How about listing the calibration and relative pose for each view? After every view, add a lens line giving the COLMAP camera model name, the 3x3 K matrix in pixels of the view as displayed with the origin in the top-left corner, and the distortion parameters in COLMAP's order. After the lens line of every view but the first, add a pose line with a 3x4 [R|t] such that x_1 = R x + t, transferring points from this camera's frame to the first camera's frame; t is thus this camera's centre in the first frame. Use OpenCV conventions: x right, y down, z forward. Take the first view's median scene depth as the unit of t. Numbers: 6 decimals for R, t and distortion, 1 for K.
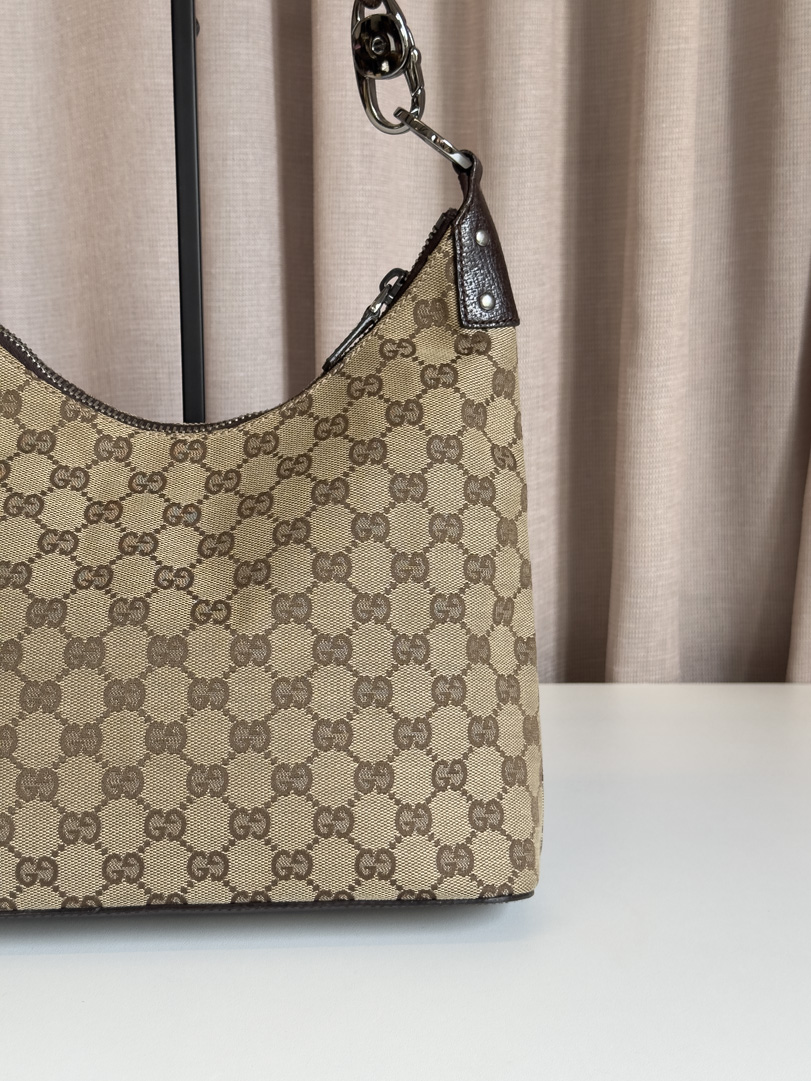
lens RADIAL K [[1487.0, 0, 410.5], [0, 1487.0, 538.1], [0, 0, 1]] dist [0.129417, 0.000000]
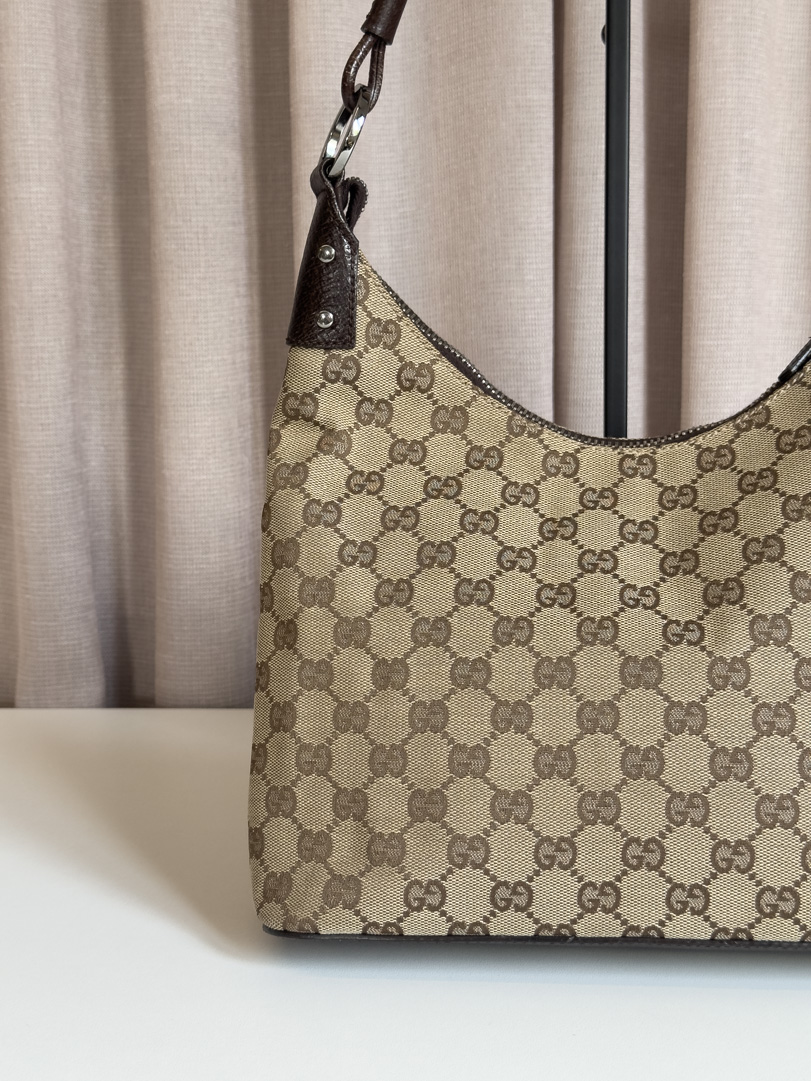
lens RADIAL K [[1487.0, 0, 402.8], [0, 1487.0, 545.1], [0, 0, 1]] dist [0.129417, 0.000000]
pose [[0.993822, 0.003151, -0.110941, -0.192627], [-0.004879, 0.999871, -0.015311, 0.008330], [0.110879, 0.015758, 0.993709, 0.023218]]
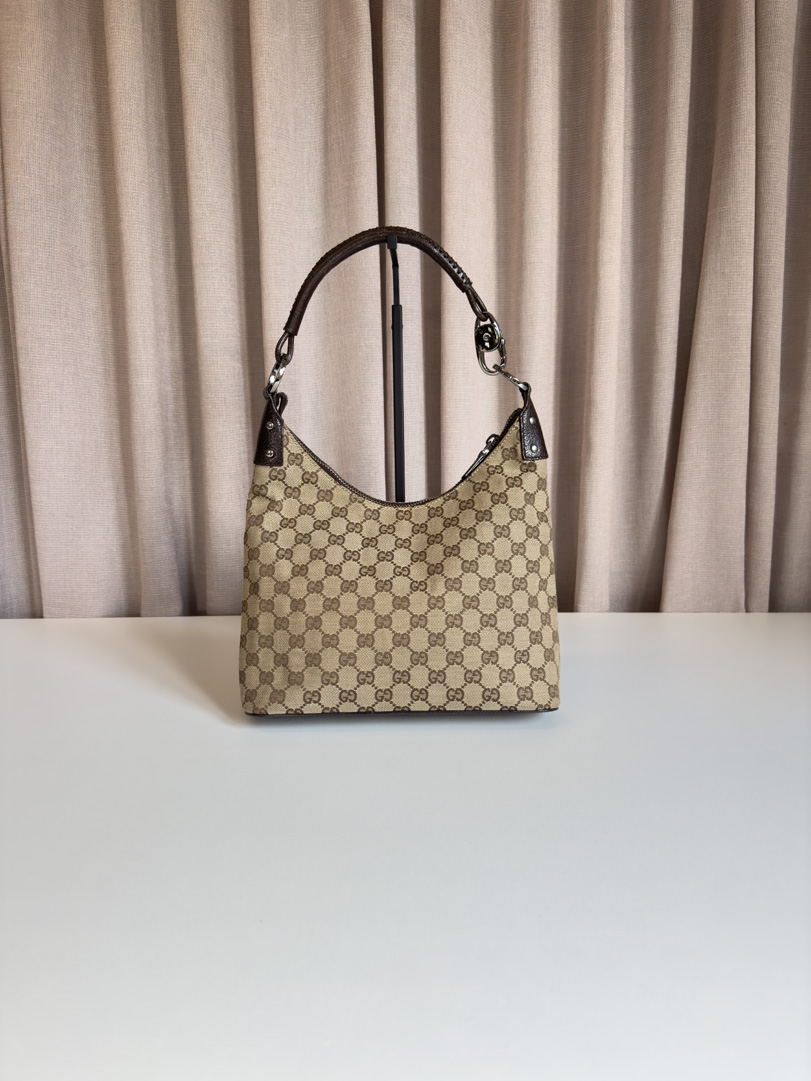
lens RADIAL K [[763.5, 0, 407.1], [0, 763.5, 537.8], [0, 0, 1]] dist [0.105922, -0.015255]
pose [[0.999072, -0.004857, -0.042789, -0.093515], [0.005299, 0.999934, 0.010221, -0.035373], [0.042737, -0.010438, 0.999032, -0.177784]]
